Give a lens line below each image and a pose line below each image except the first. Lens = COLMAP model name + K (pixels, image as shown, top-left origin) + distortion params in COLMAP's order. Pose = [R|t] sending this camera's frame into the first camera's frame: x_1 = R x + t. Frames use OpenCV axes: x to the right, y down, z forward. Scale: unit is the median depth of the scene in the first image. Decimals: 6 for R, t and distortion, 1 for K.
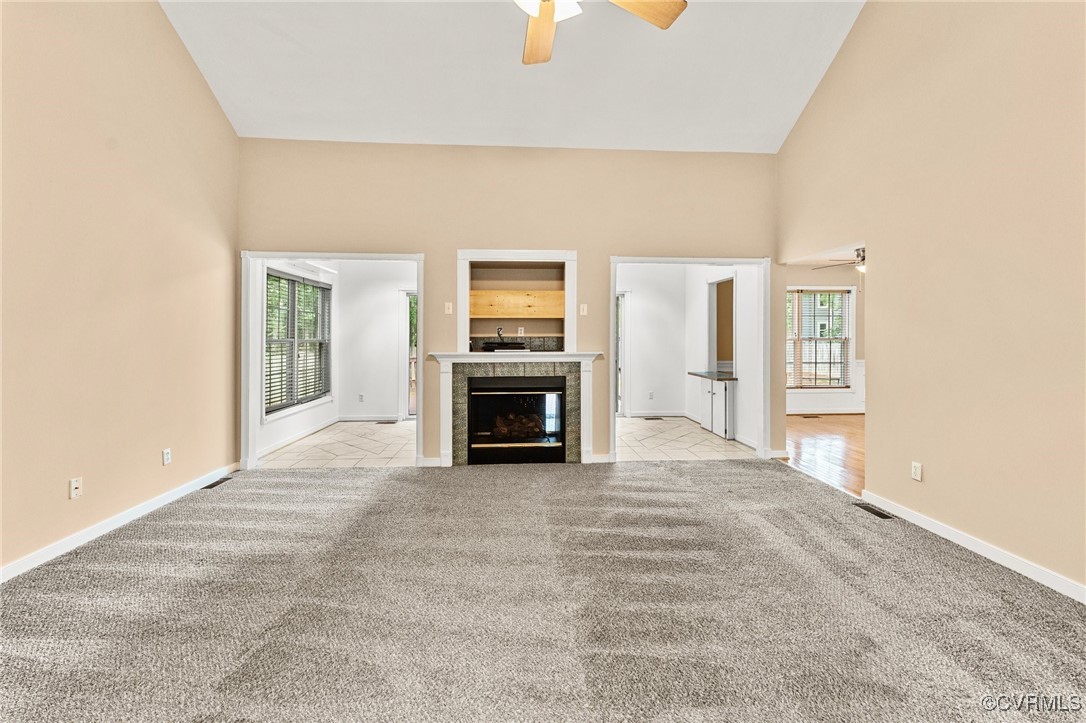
lens RADIAL K [[451.8, 0, 538.4], [0, 451.8, 343.8], [0, 0, 1]] dist [-0.001211, -0.000209]
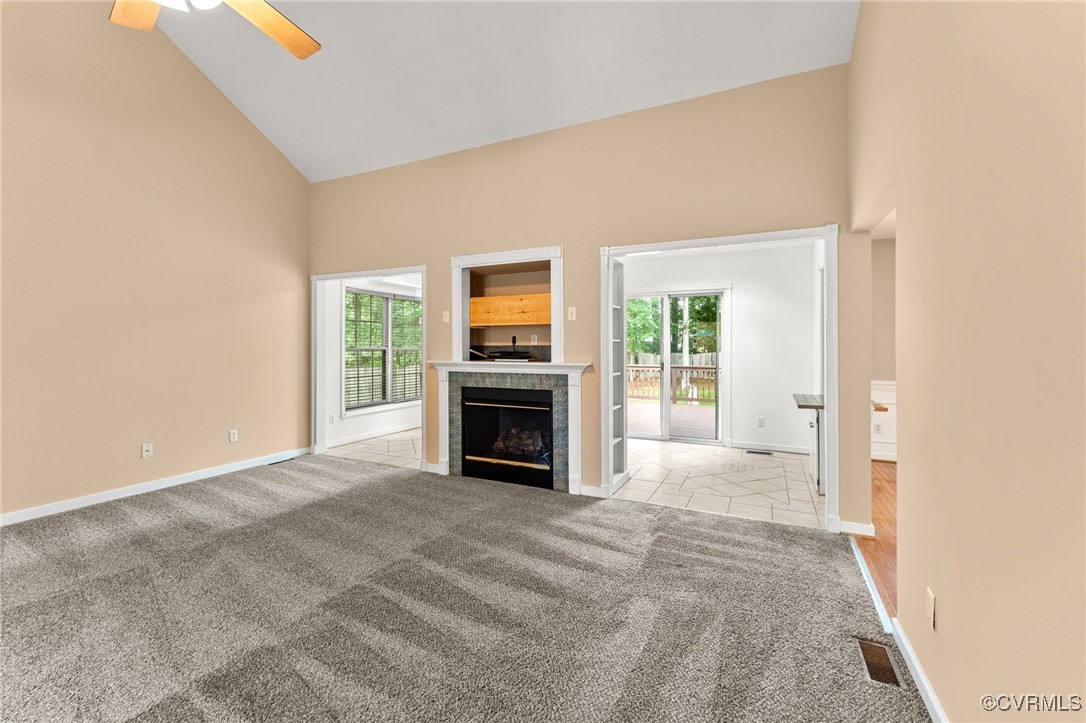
lens RADIAL K [[455.1, 0, 541.3], [0, 455.1, 349.7], [0, 0, 1]] dist [0.000694, 0.000301]
pose [[0.868416, 0.004806, -0.495812, 0.482861], [-0.008445, 0.999951, -0.005098, -0.002480], [0.495764, 0.008614, 0.868415, 0.226164]]
